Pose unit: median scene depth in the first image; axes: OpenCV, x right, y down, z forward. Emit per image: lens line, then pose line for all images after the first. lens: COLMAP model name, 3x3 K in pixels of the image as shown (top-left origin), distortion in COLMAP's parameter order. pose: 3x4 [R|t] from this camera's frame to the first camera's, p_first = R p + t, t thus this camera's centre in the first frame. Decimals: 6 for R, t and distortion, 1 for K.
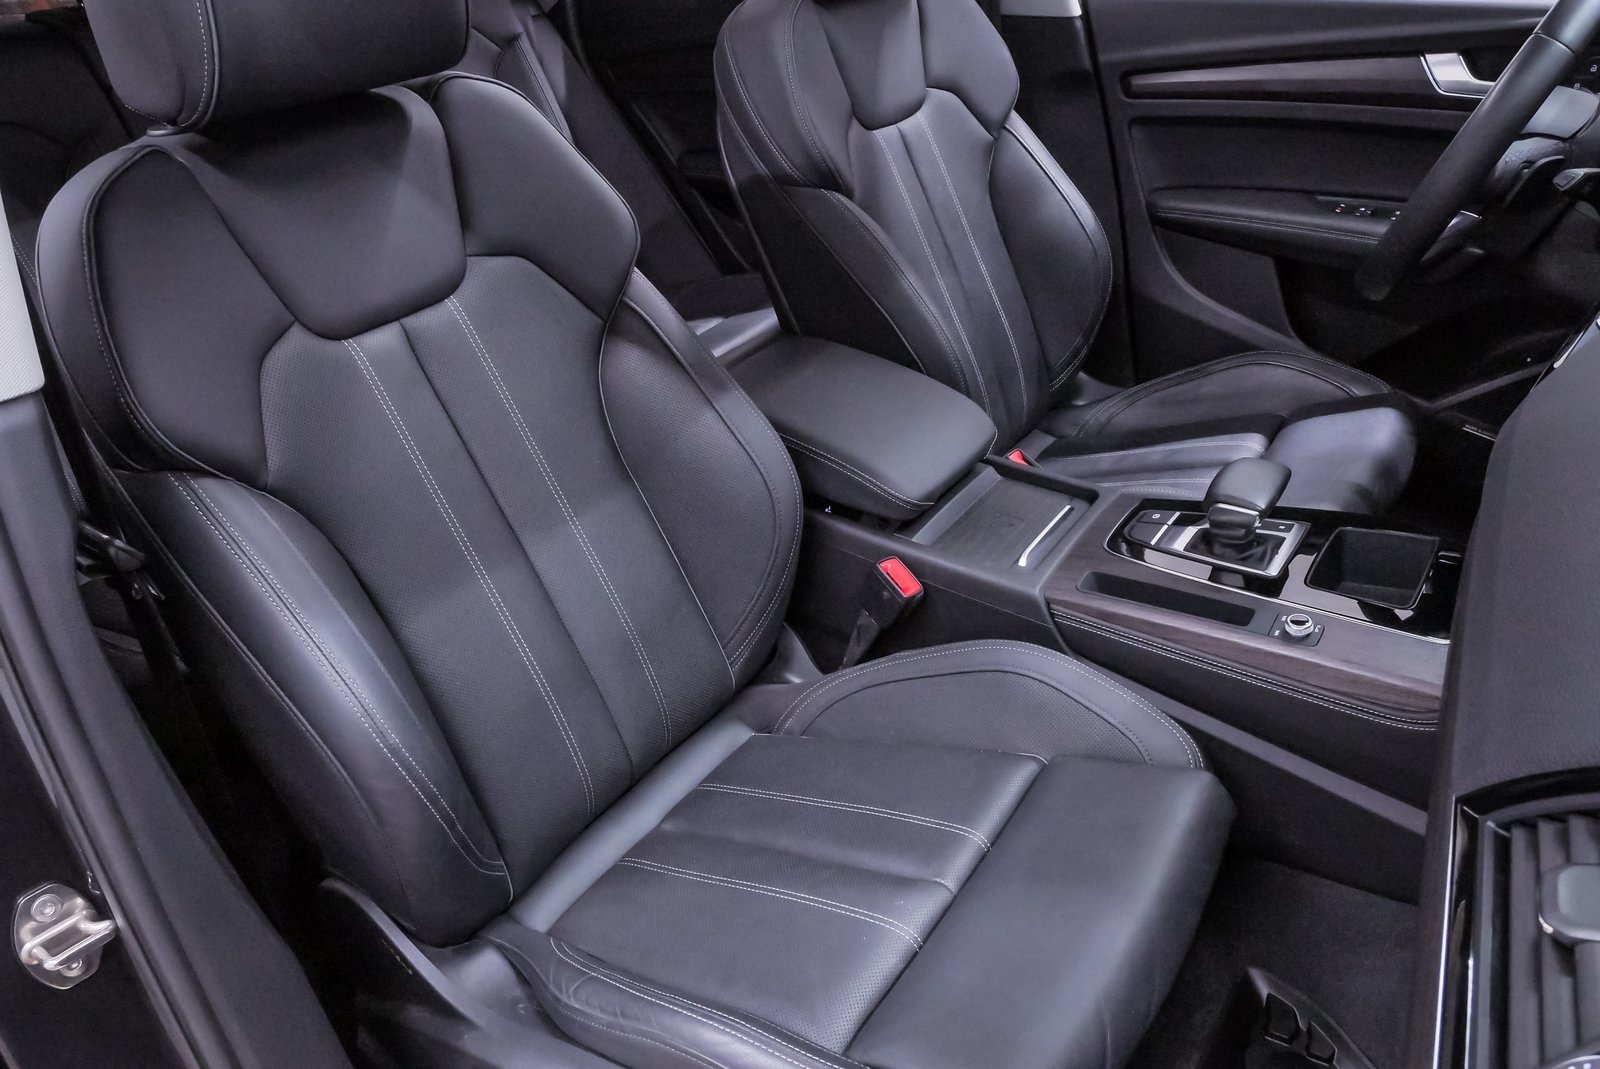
lens RADIAL K [[1162.1, 0, 800.0], [0, 1162.1, 534.5], [0, 0, 1]] dist [-0.044706, 0.014638]
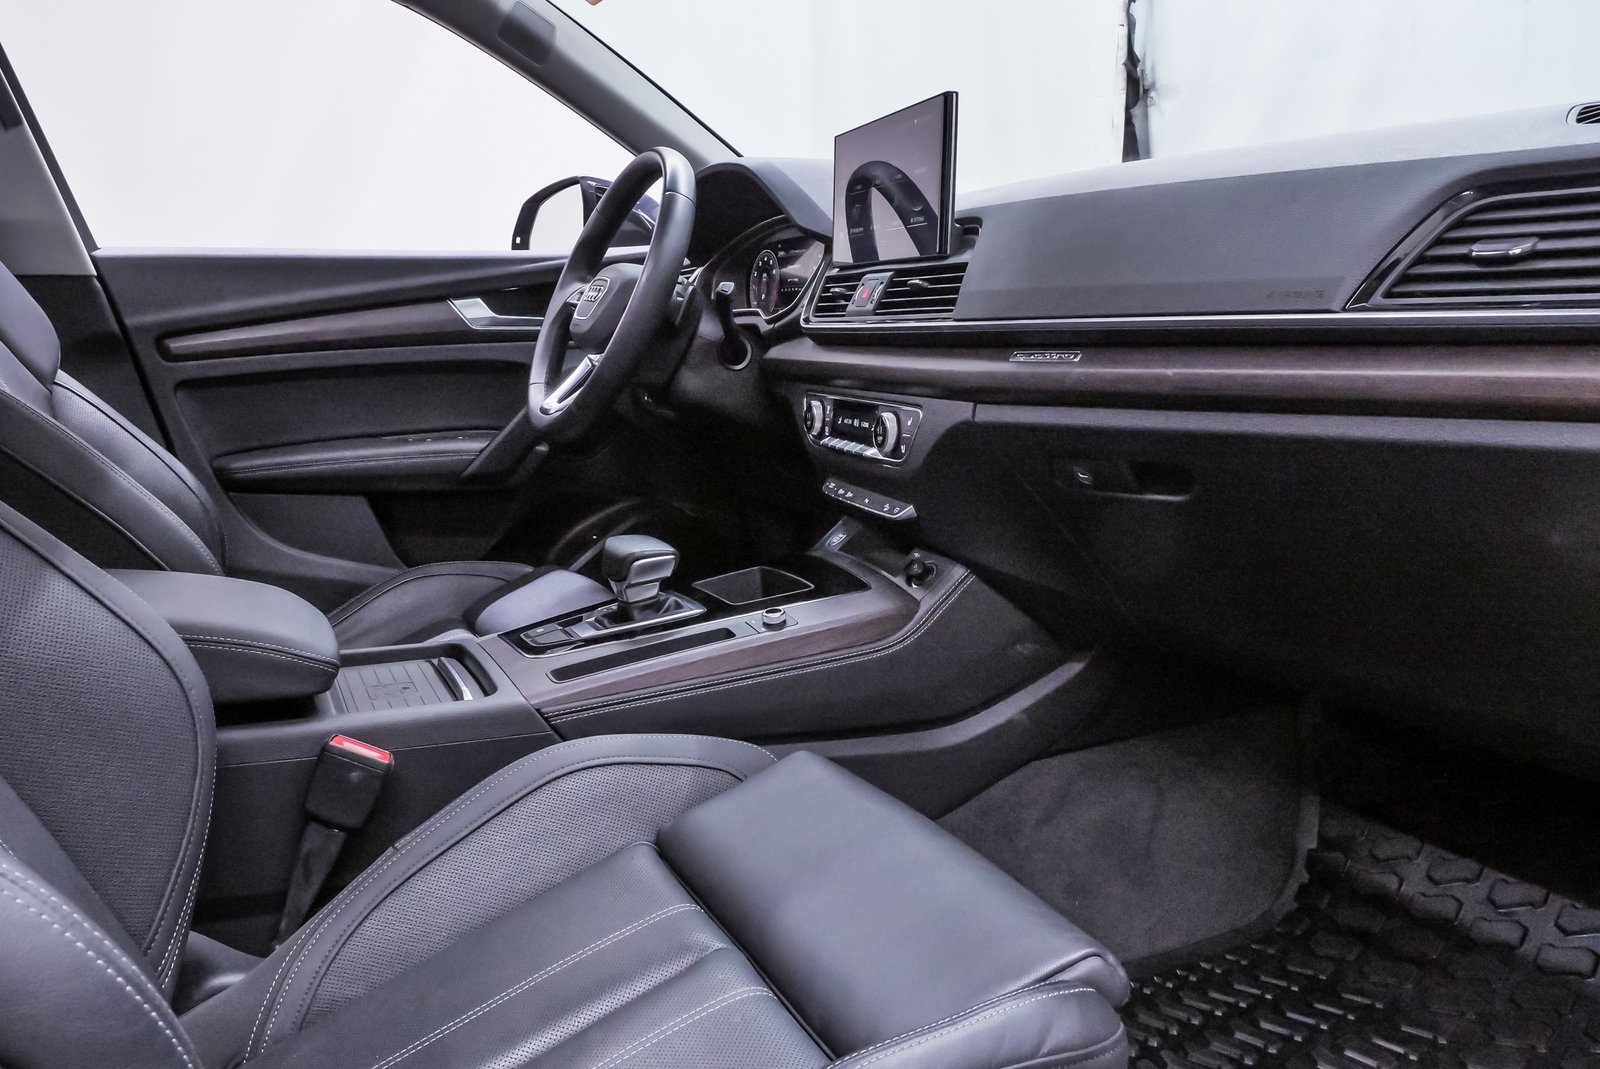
lens RADIAL K [[1162.1, 0, 800.0], [0, 1162.1, 534.5], [0, 0, 1]] dist [-0.044706, 0.014638]
pose [[0.489235, -0.109595, 0.865239, -0.388487], [0.441554, 0.886658, -0.137362, 0.133406], [-0.752117, 0.449252, 0.482176, 0.321929]]
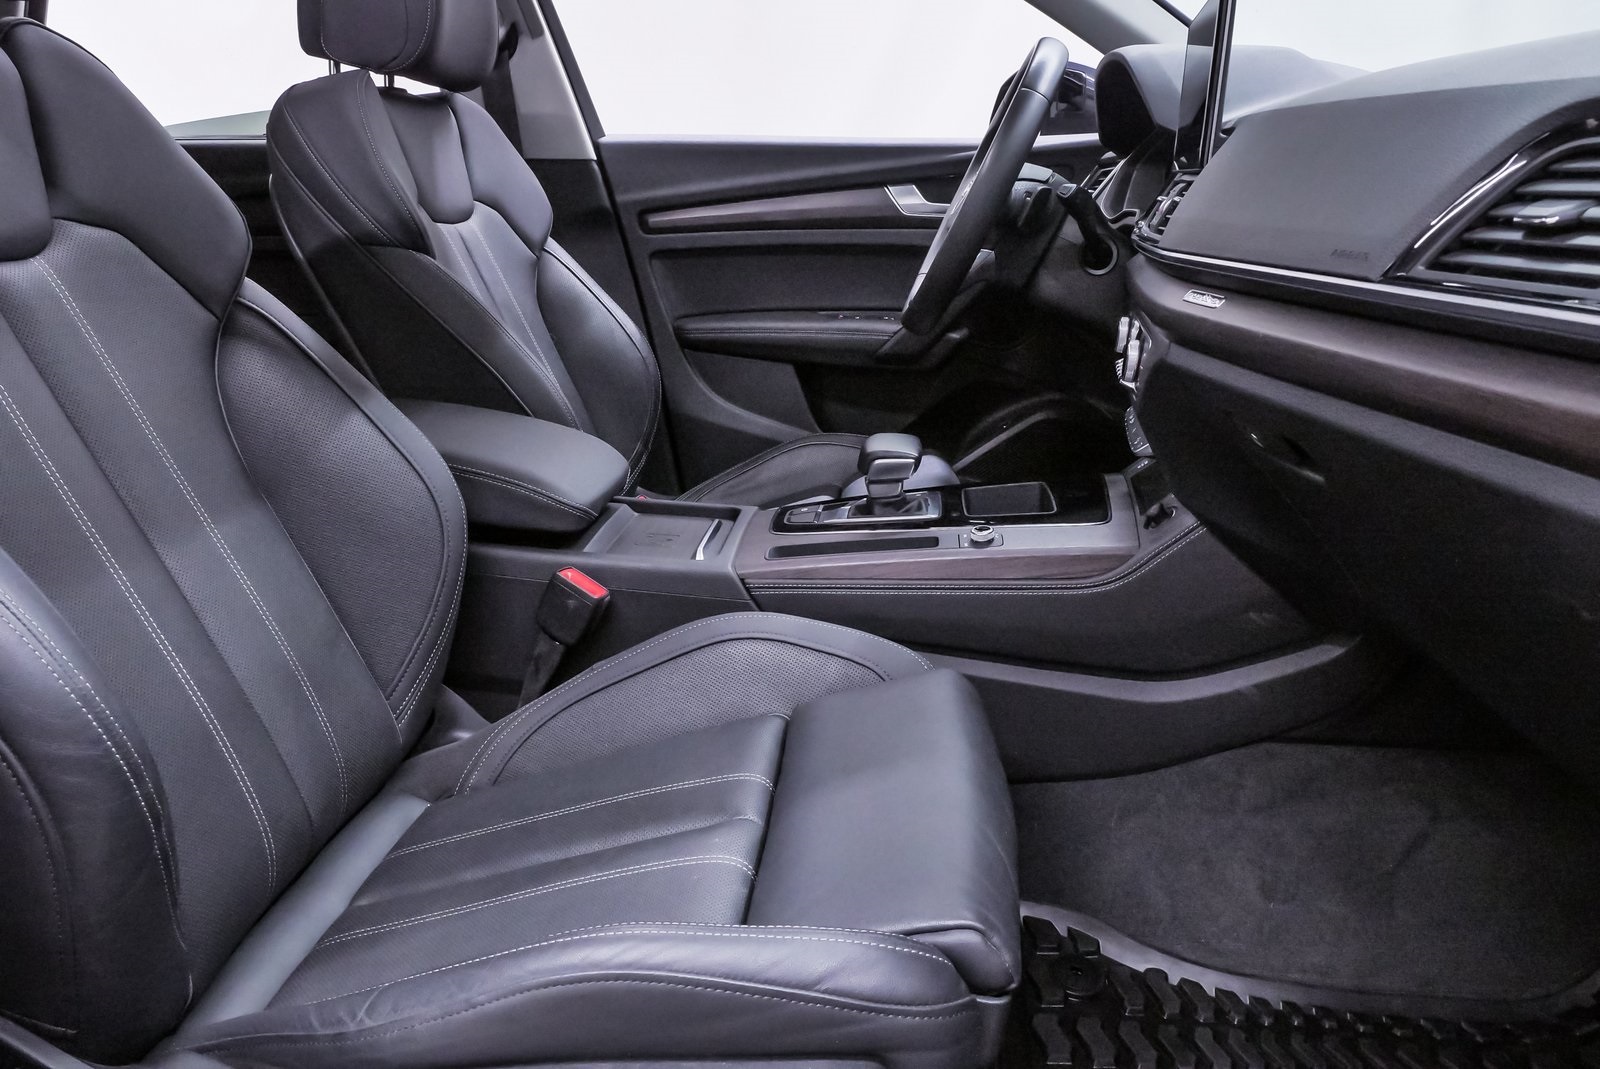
lens RADIAL K [[1154.6, 0, 800.0], [0, 1154.6, 534.5], [0, 0, 1]] dist [-0.044867, 0.013645]
pose [[0.872418, -0.078791, 0.482369, -0.191873], [0.201450, 0.957159, -0.208002, 0.211352], [-0.445315, 0.278638, 0.850915, 0.111300]]
